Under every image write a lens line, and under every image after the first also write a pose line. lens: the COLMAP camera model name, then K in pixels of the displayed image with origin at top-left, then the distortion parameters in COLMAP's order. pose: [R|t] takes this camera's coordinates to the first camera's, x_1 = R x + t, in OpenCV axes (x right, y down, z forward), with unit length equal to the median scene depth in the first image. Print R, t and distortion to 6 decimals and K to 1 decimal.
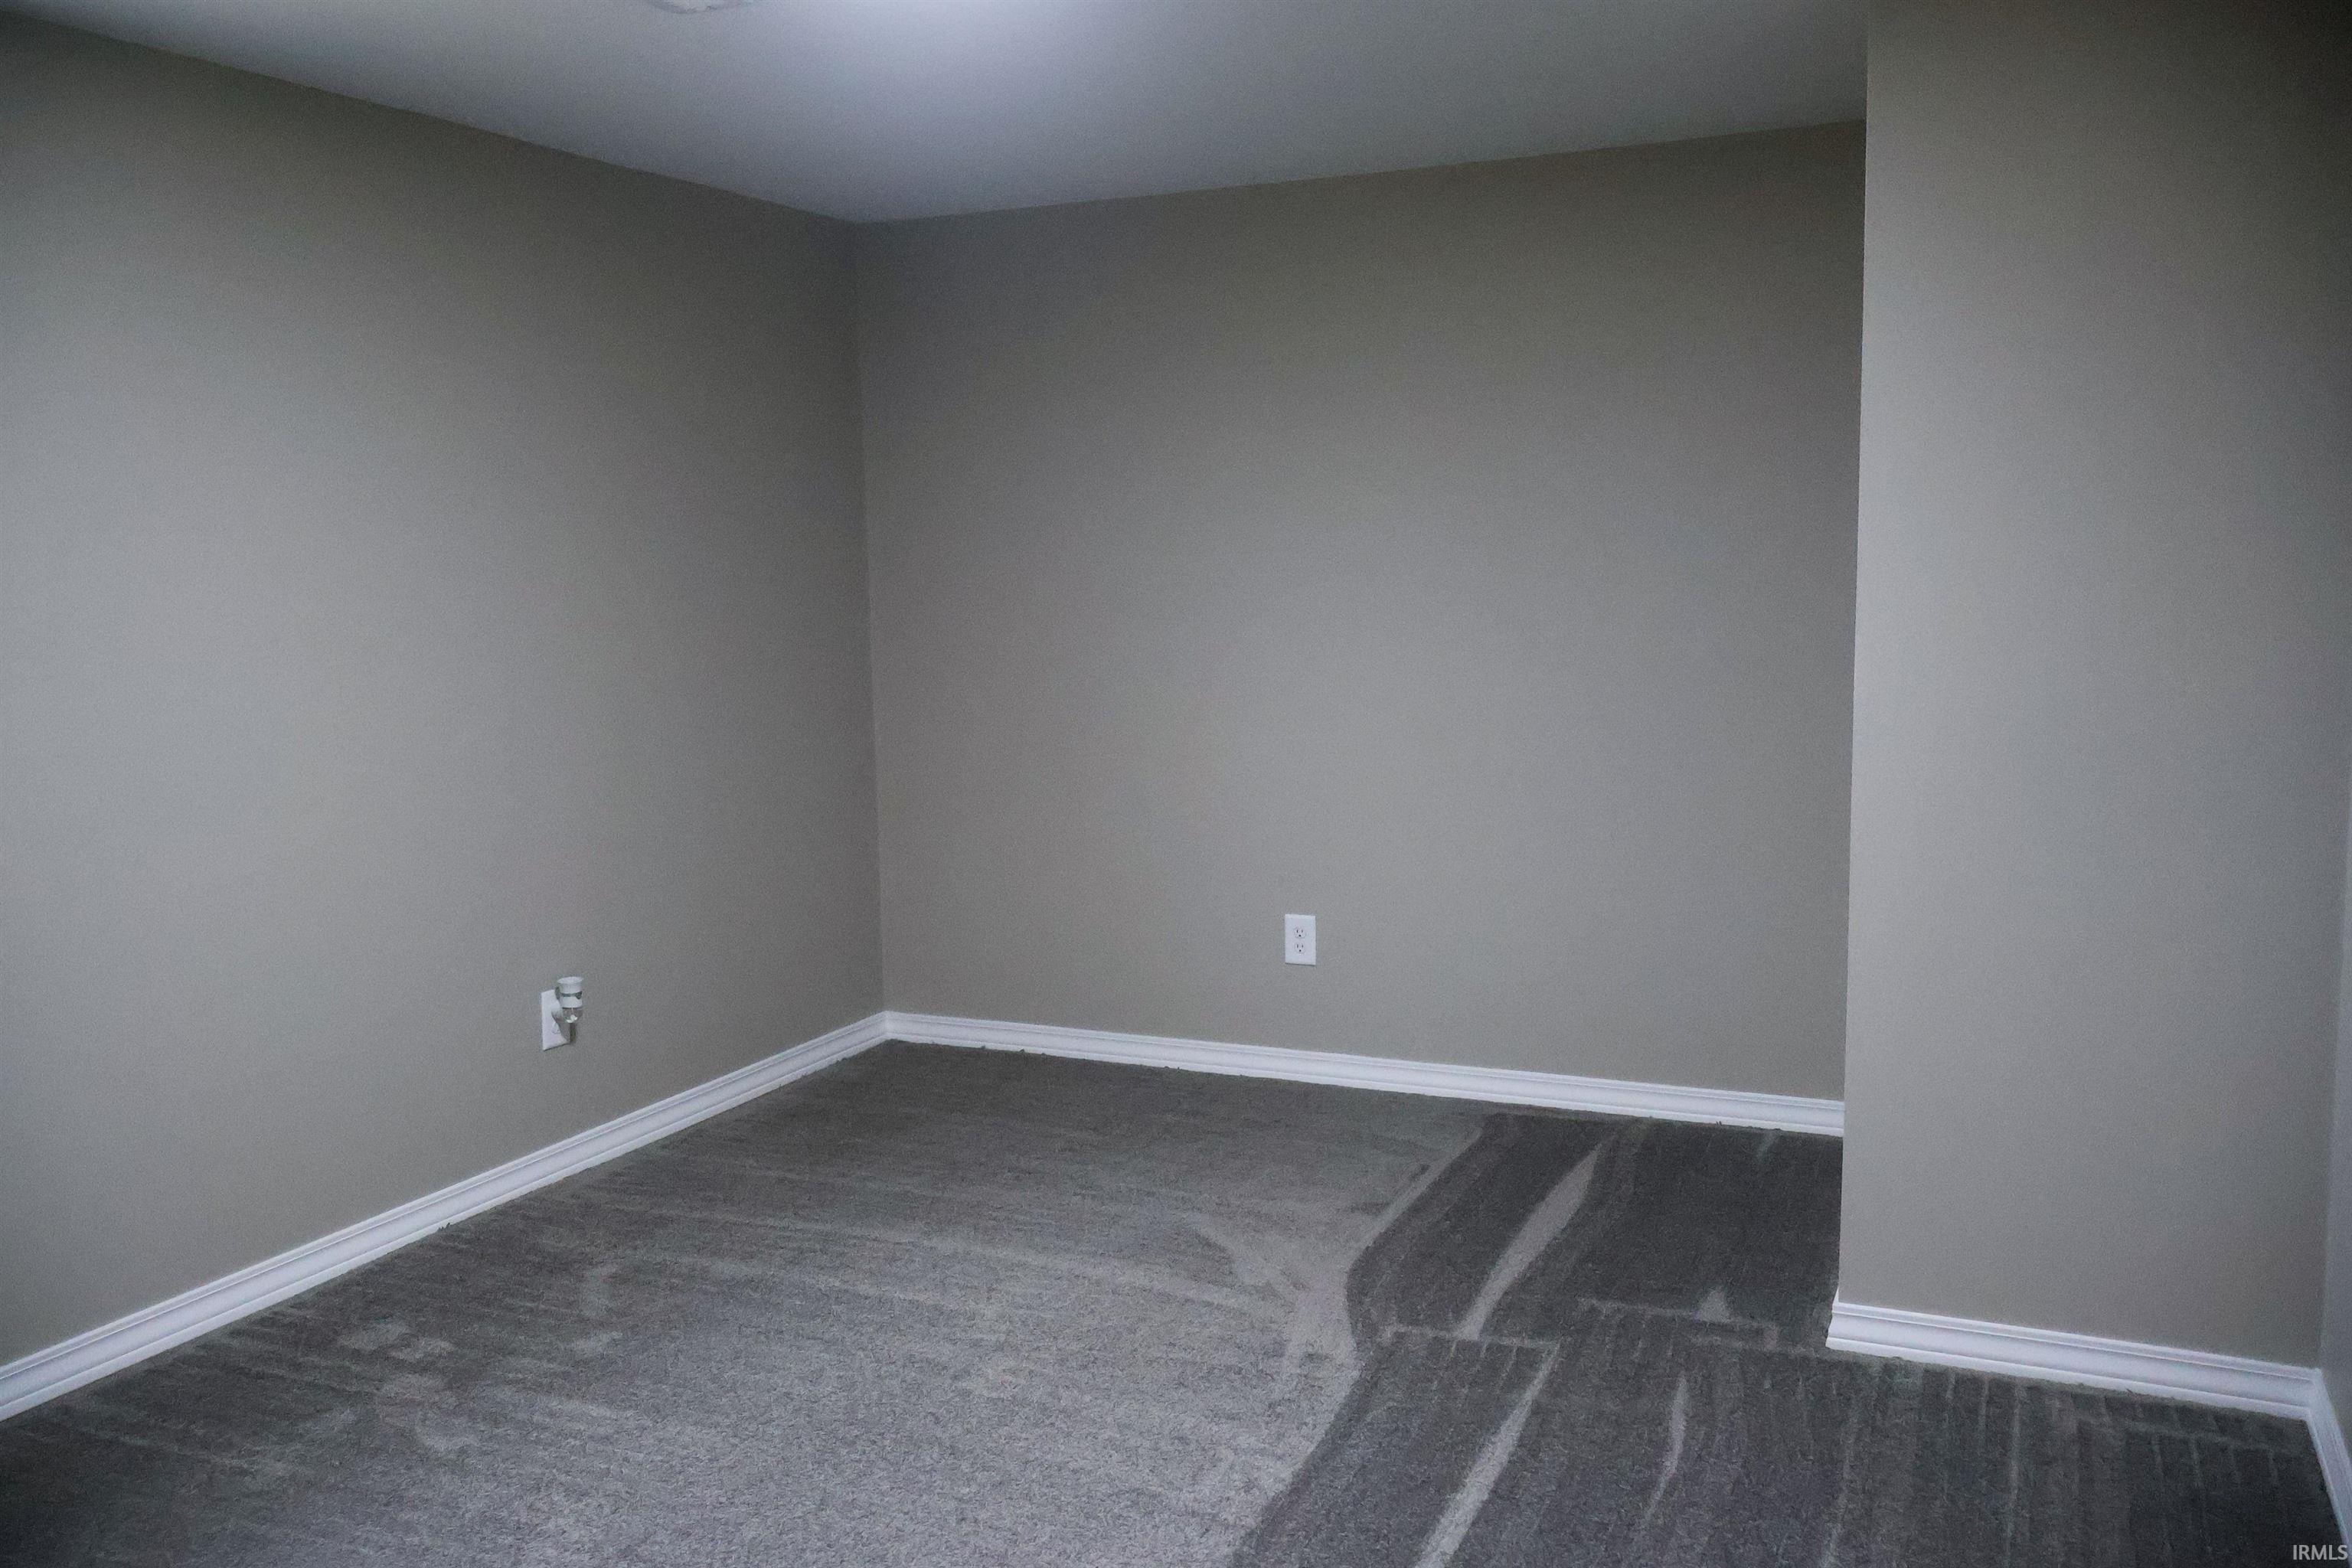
lens RADIAL K [[2011.2, 0, 1182.2], [0, 2011.2, 766.4], [0, 0, 1]] dist [-0.002442, 0.008332]
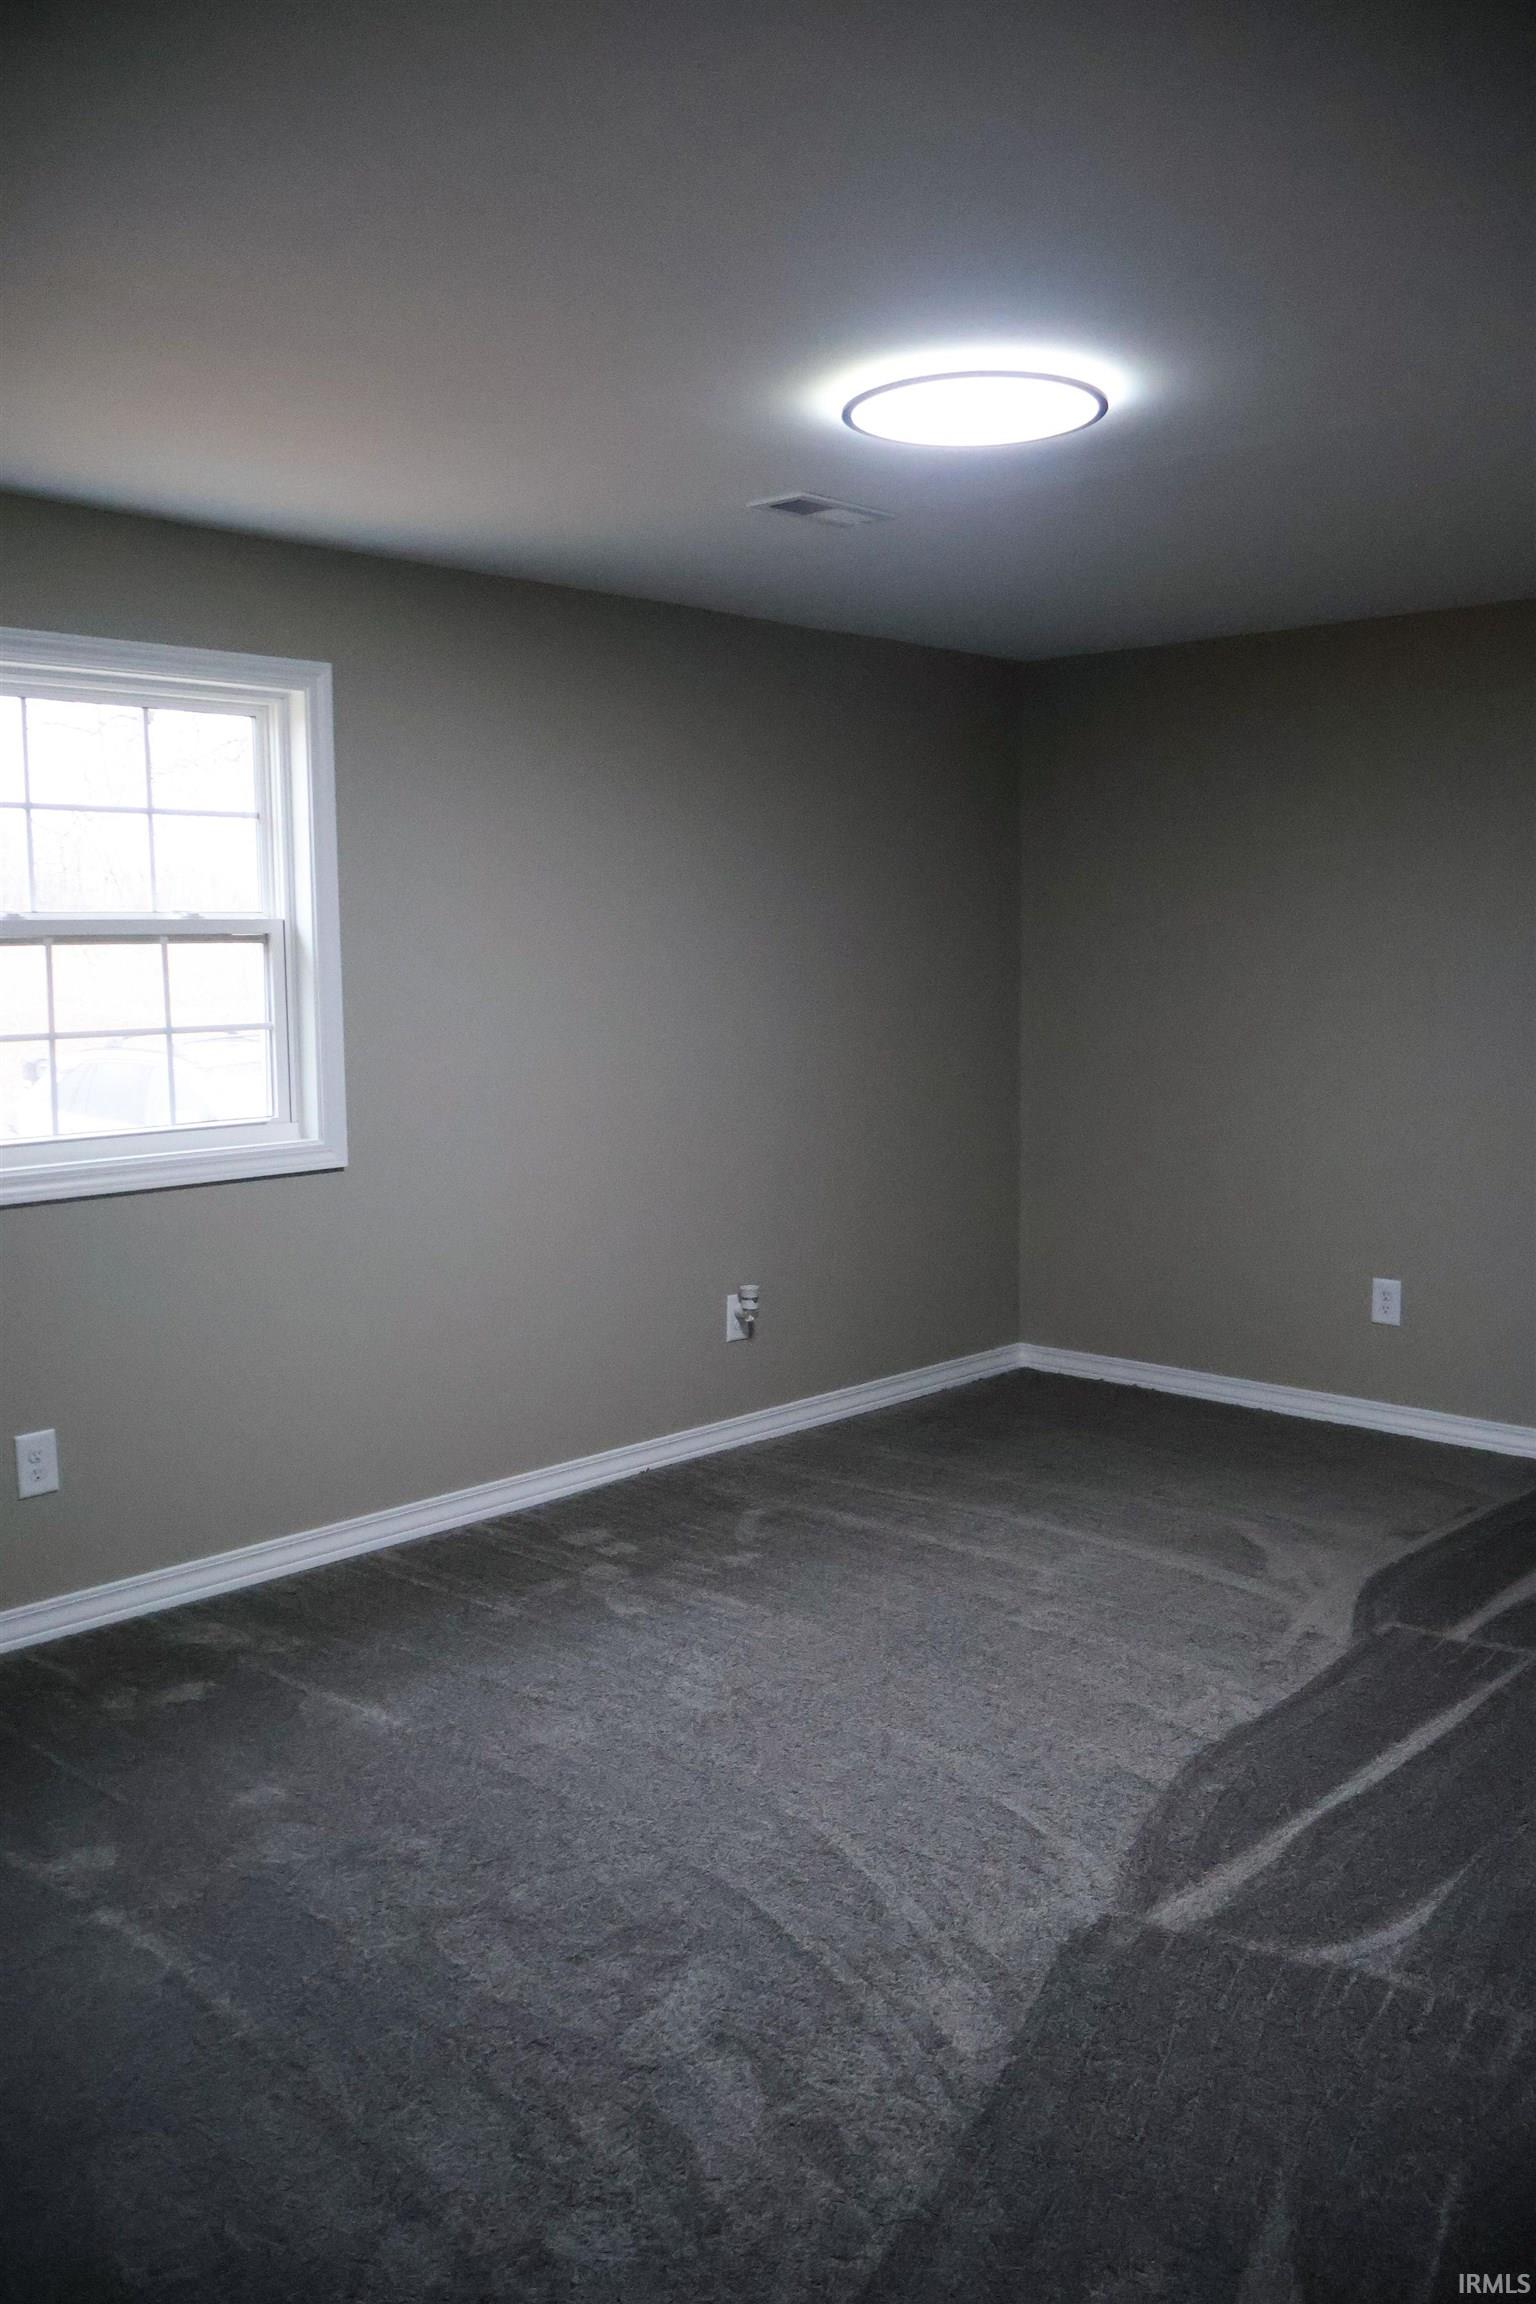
lens RADIAL K [[1970.2, 0, 762.9], [0, 1970.2, 1146.3], [0, 0, 1]] dist [-0.002442, 0.008332]
pose [[0.945834, 0.044343, -0.321609, 0.113866], [-0.044419, 0.998988, 0.007107, 0.012120], [0.321598, 0.007563, 0.946846, -0.191083]]
